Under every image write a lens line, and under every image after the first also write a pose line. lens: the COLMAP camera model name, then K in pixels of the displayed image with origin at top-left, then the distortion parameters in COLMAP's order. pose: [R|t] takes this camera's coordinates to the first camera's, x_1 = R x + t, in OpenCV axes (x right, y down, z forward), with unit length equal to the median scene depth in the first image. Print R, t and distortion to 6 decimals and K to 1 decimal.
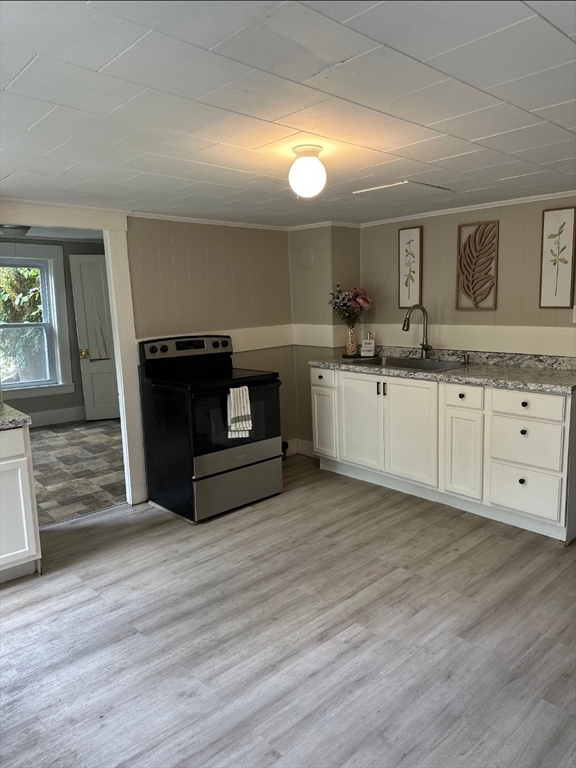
lens RADIAL K [[538.2, 0, 292.5], [0, 538.2, 385.0], [0, 0, 1]] dist [0.092097, -0.104395]
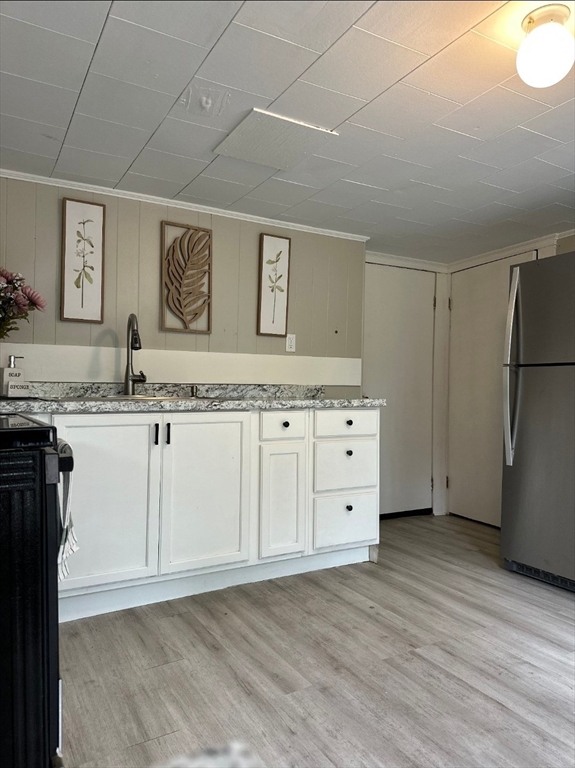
lens RADIAL K [[538.2, 0, 292.0], [0, 538.2, 385.0], [0, 0, 1]] dist [0.092097, -0.104395]
pose [[0.209979, 0.036056, 0.977041, -0.431536], [0.147618, 0.986695, -0.068138, 0.016464], [-0.966498, 0.158537, 0.201862, 0.757909]]
